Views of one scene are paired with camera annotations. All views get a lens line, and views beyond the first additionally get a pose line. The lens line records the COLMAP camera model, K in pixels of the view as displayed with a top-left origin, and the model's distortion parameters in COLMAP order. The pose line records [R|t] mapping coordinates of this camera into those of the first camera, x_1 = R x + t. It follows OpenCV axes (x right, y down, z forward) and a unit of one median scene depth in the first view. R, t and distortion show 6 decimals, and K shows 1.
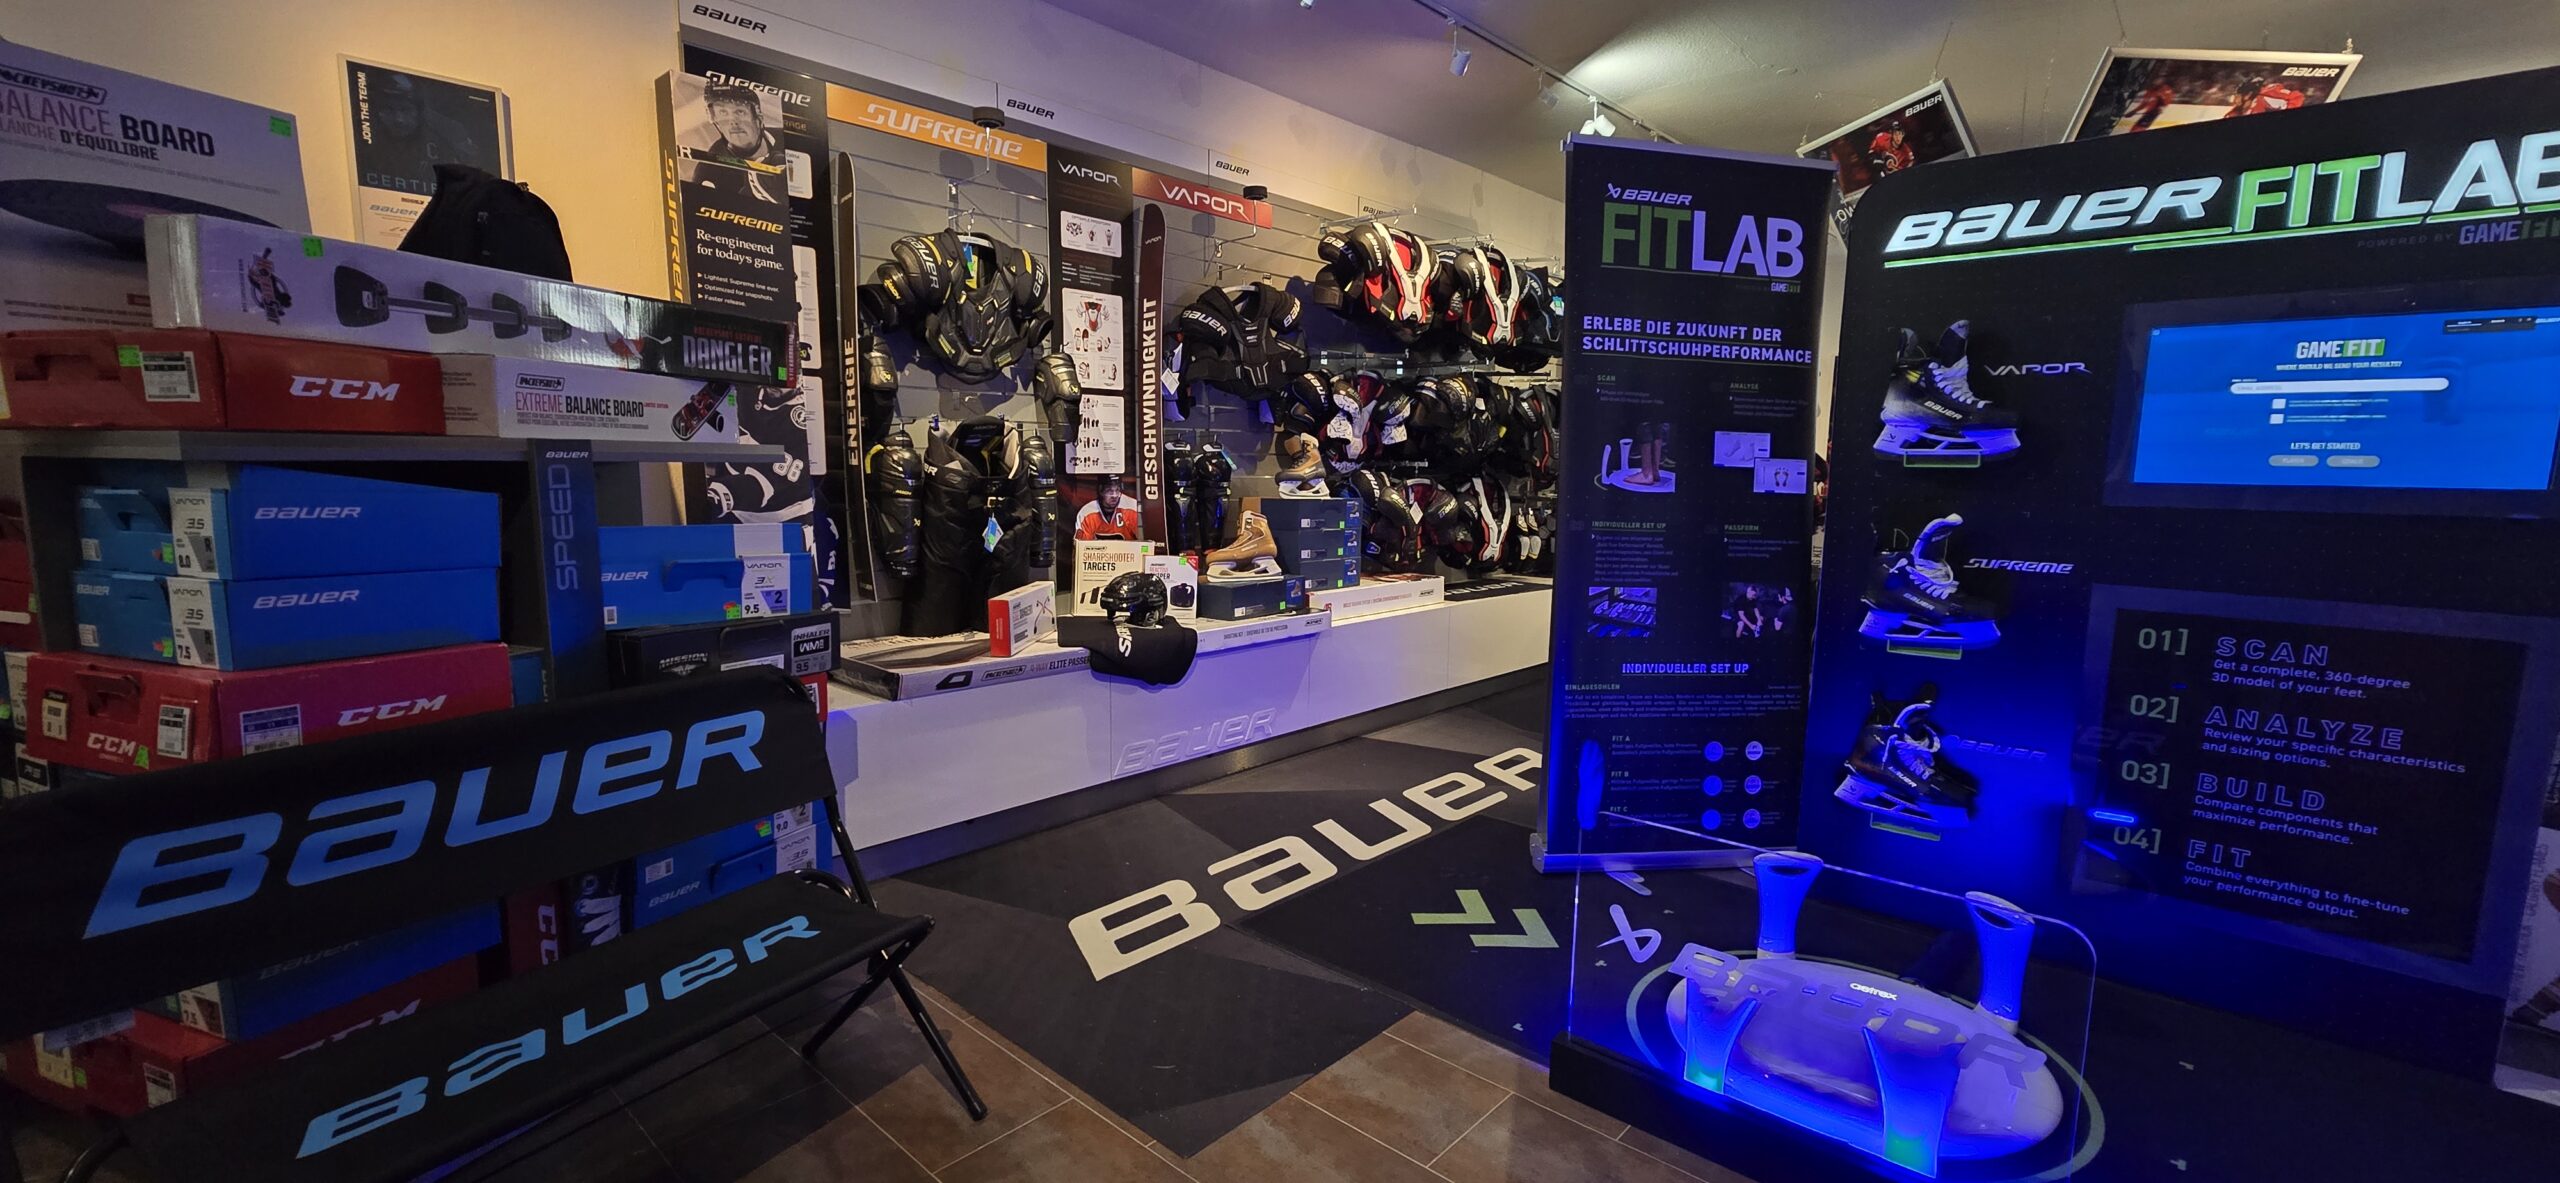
lens RADIAL K [[1050.0, 0, 1269.5], [0, 1050.0, 604.7], [0, 0, 1]] dist [-0.003525, -0.000561]
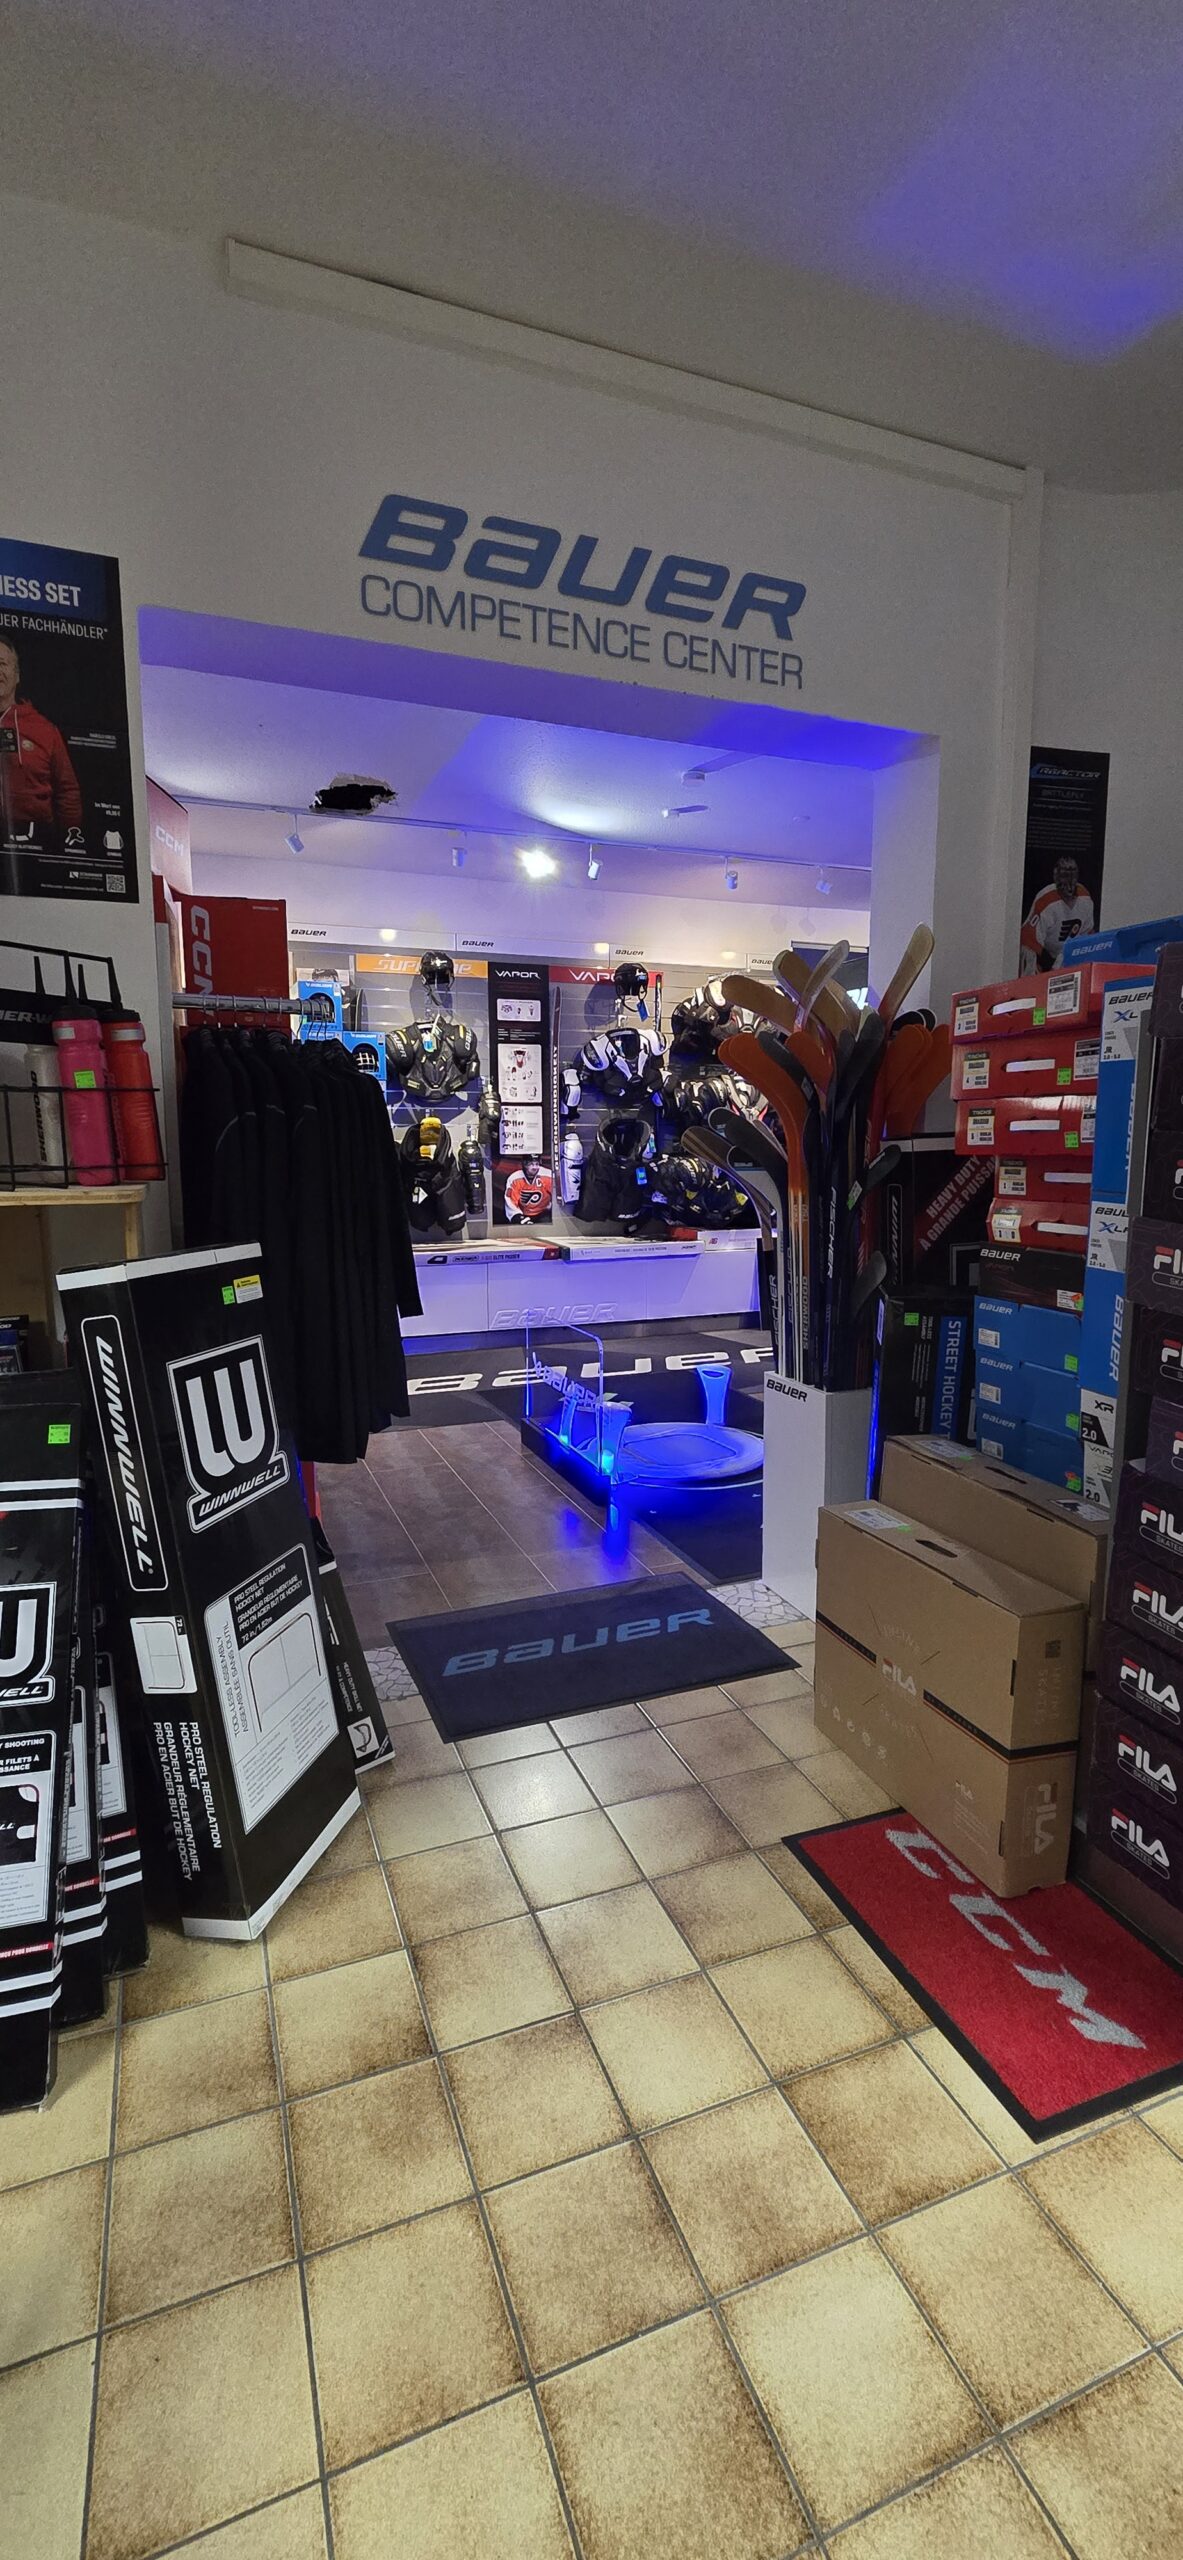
lens RADIAL K [[1050.0, 0, 585.9], [0, 1050.0, 1277.7], [0, 0, 1]] dist [-0.003525, -0.000561]
pose [[0.900391, 0.042013, -0.433048, 1.093649], [-0.042796, 0.999052, 0.007944, 0.086606], [0.432972, 0.011380, 0.901336, -0.736354]]
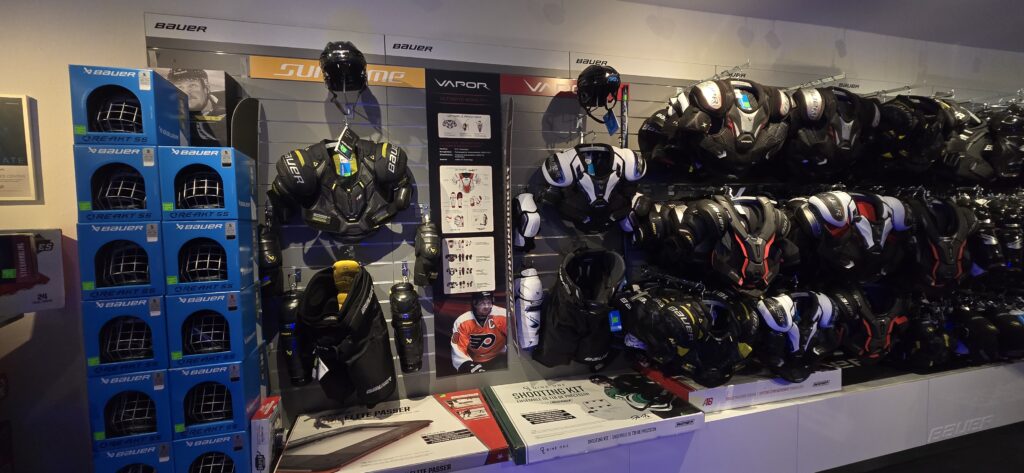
lens RADIAL K [[420.0, 0, 509.4], [0, 420.0, 241.5], [0, 0, 1]] dist [-0.003525, -0.000561]
pose [[0.857610, 0.001363, -0.514299, 0.286019], [-0.035095, 0.997821, -0.055877, -0.276268], [0.513102, 0.065970, 0.855789, 0.917305]]
